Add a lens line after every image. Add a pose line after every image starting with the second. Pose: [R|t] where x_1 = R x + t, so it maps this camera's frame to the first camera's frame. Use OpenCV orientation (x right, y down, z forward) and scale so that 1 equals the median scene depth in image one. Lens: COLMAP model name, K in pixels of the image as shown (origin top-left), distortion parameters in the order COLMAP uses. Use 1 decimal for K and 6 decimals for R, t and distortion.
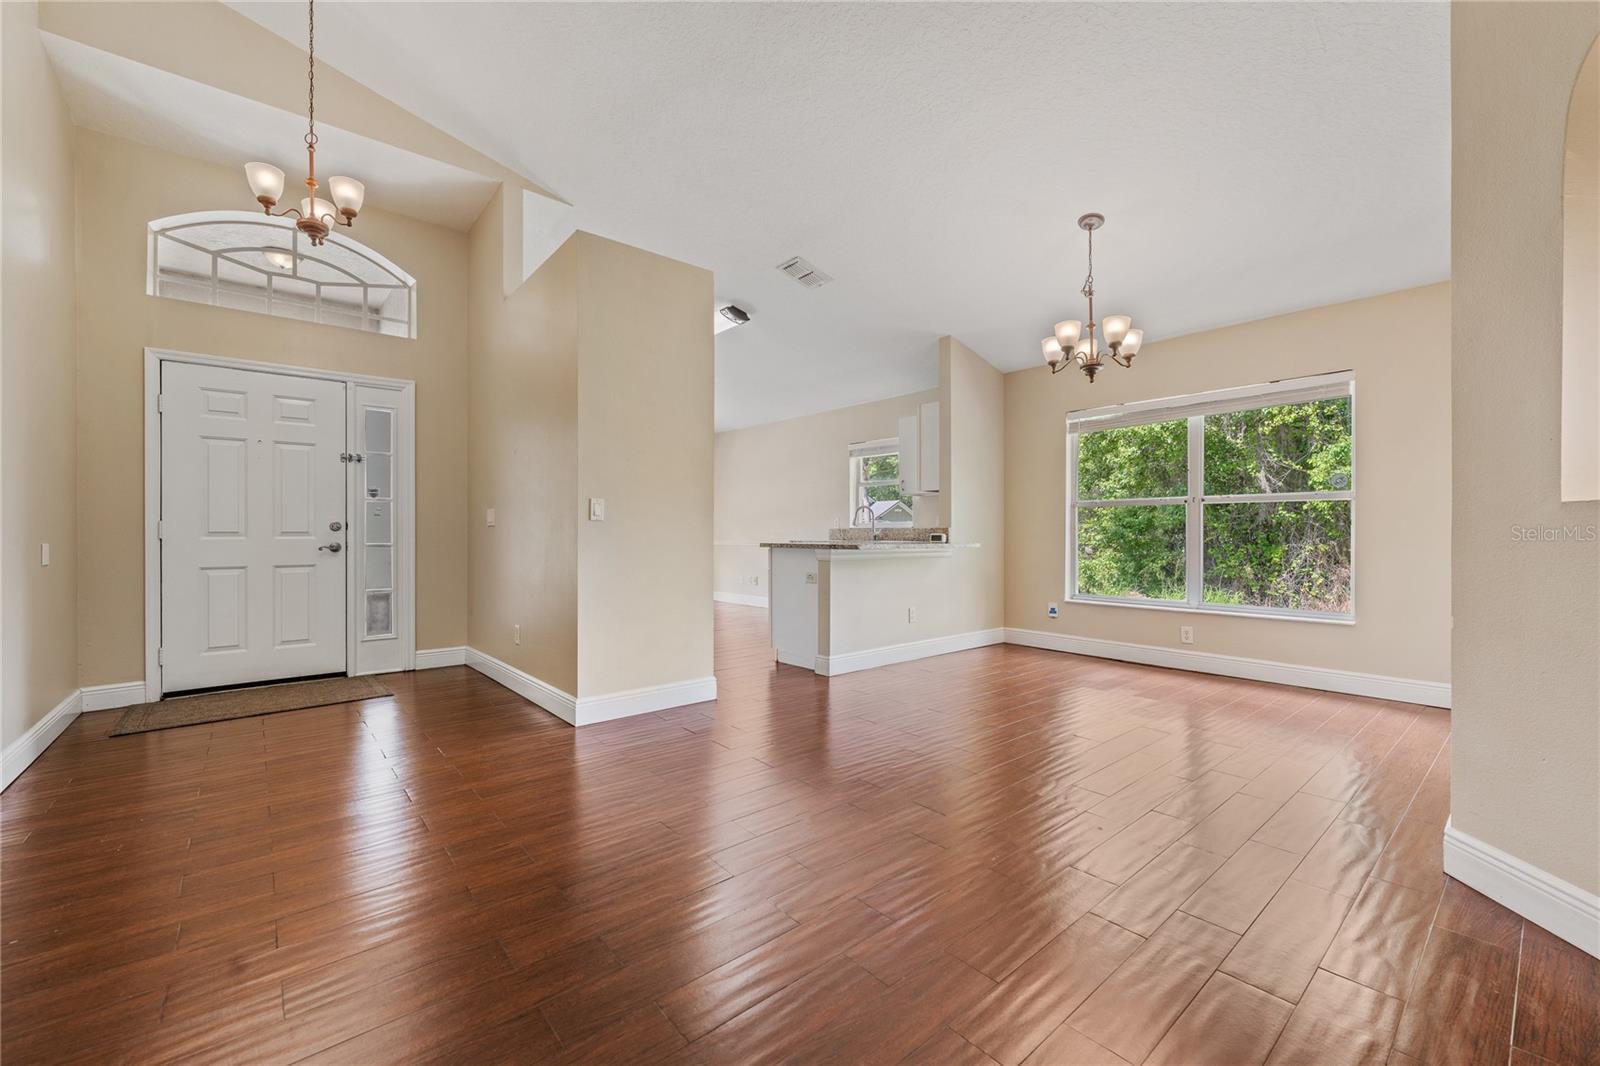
lens RADIAL K [[650.5, 0, 796.1], [0, 650.5, 532.9], [0, 0, 1]] dist [-0.000463, -0.000781]
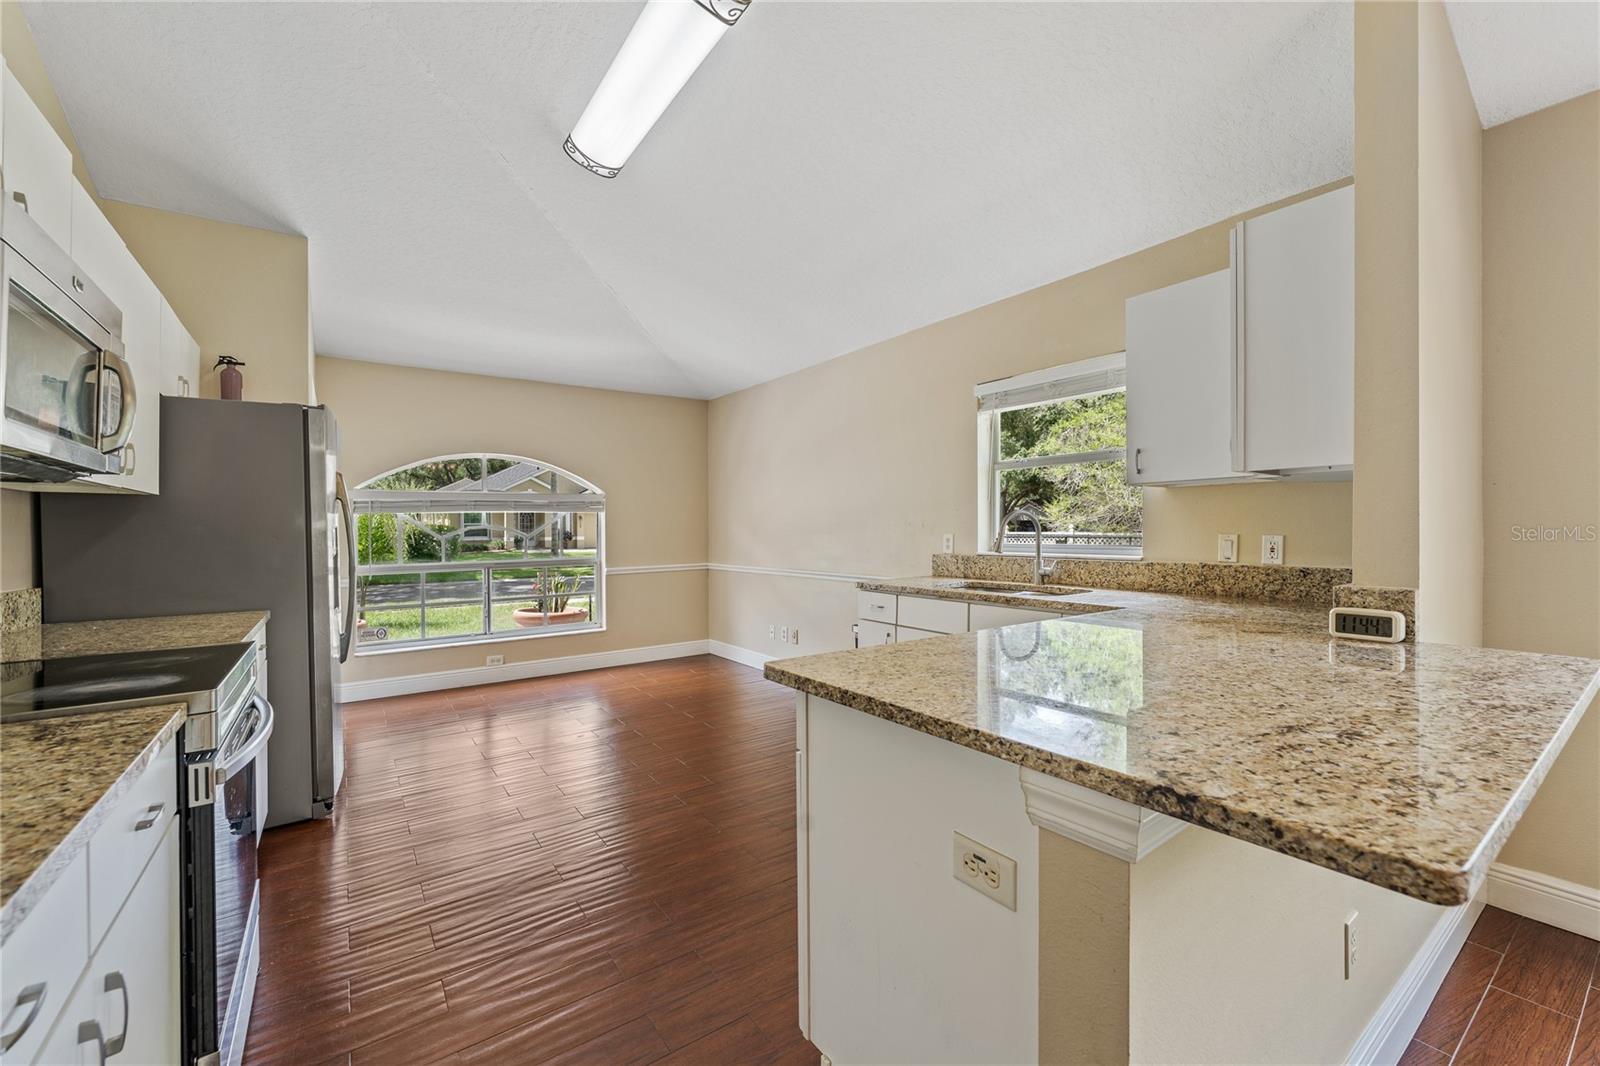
lens RADIAL K [[650.5, 0, 790.6], [0, 650.5, 535.3], [0, 0, 1]] dist [-0.000463, -0.000781]
pose [[0.995596, -0.000918, -0.093739, -0.019844], [0.001845, 0.999950, 0.009804, -0.040797], [0.093726, -0.009933, 0.995549, 0.754346]]
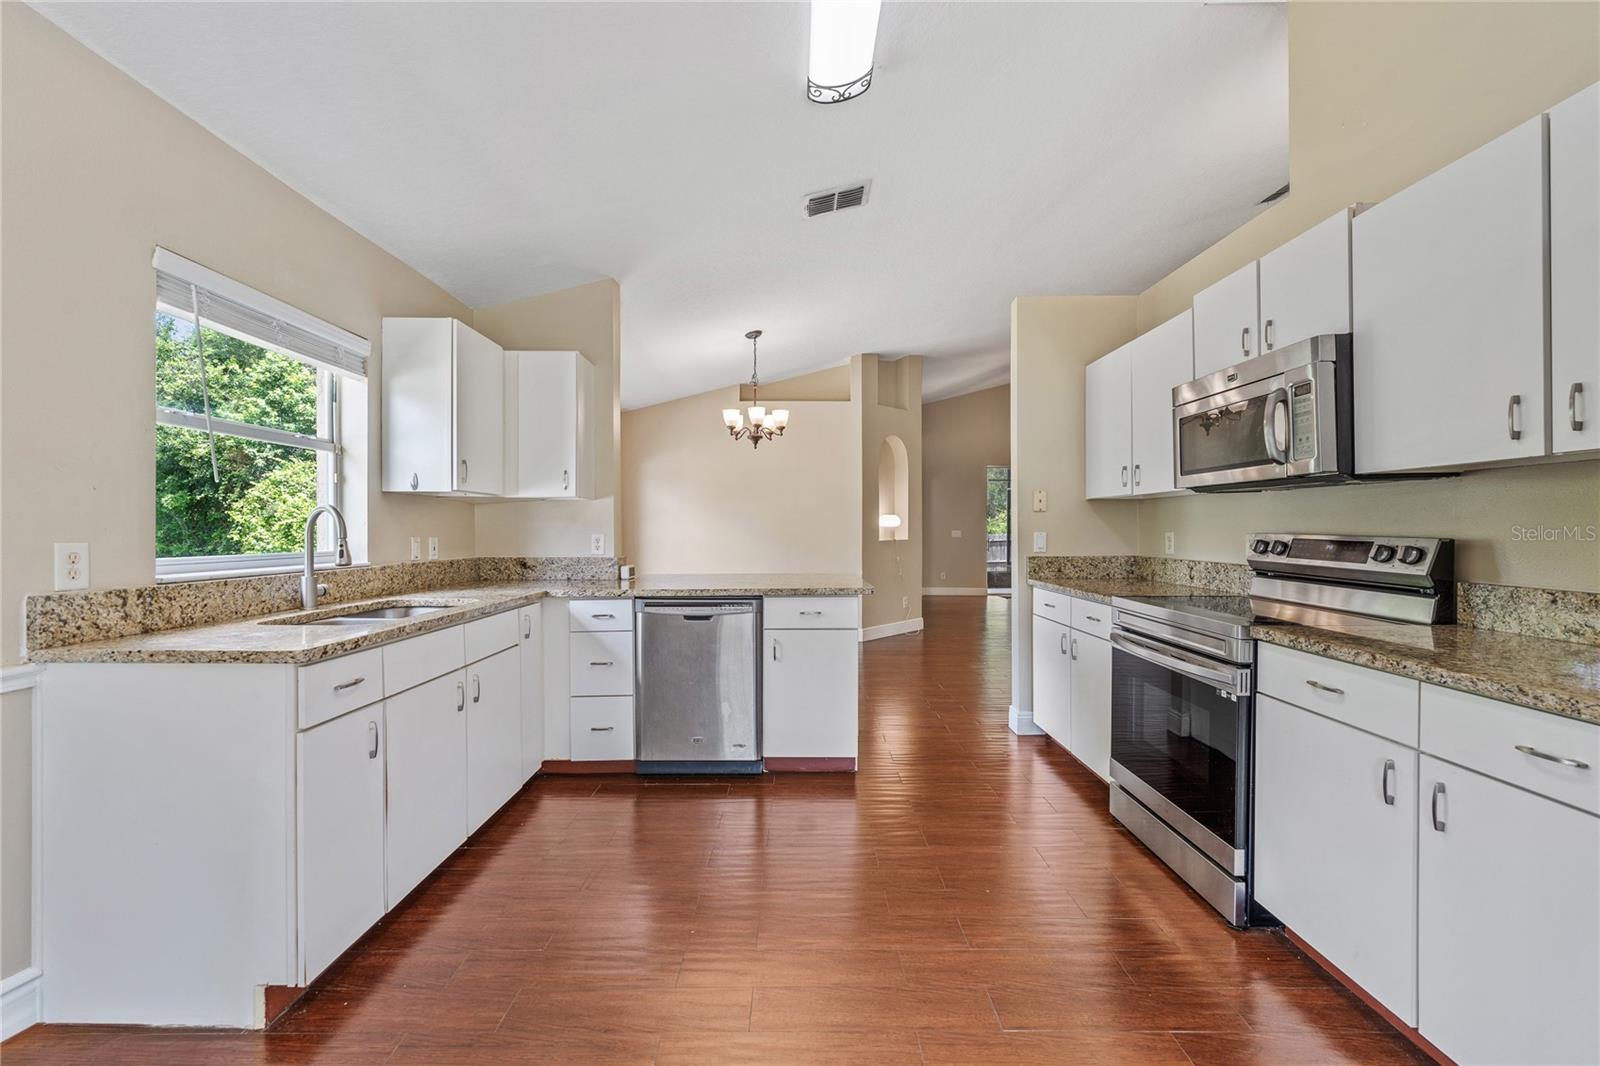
lens RADIAL K [[650.5, 0, 794.6], [0, 650.5, 534.5], [0, 0, 1]] dist [-0.000463, -0.000781]
pose [[-0.757016, 0.001917, 0.653394, -0.404087], [0.005902, 0.999975, 0.003904, -0.037833], [-0.653370, 0.006812, -0.757008, 1.576166]]
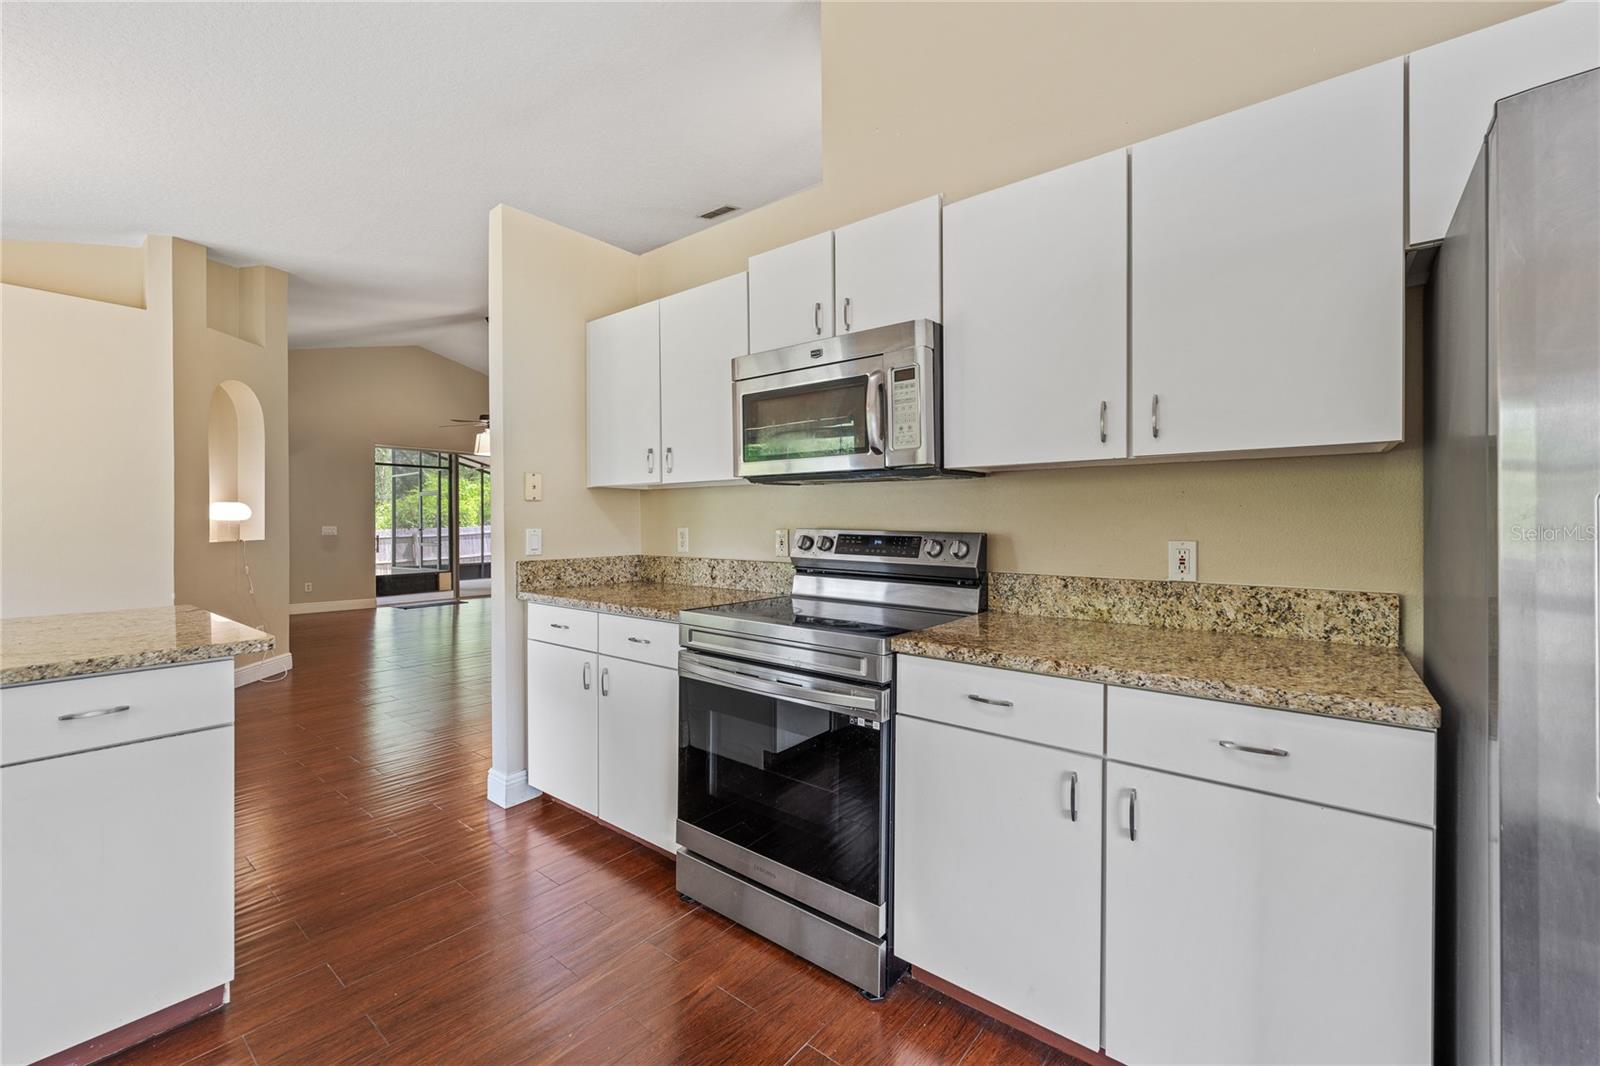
lens RADIAL K [[650.5, 0, 800.9], [0, 650.5, 524.8], [0, 0, 1]] dist [-0.000463, -0.000781]
pose [[-0.981335, 0.007820, -0.192147, -0.318099], [0.007208, 0.999966, 0.003880, -0.038715], [0.192171, 0.002422, -0.981359, 1.491128]]
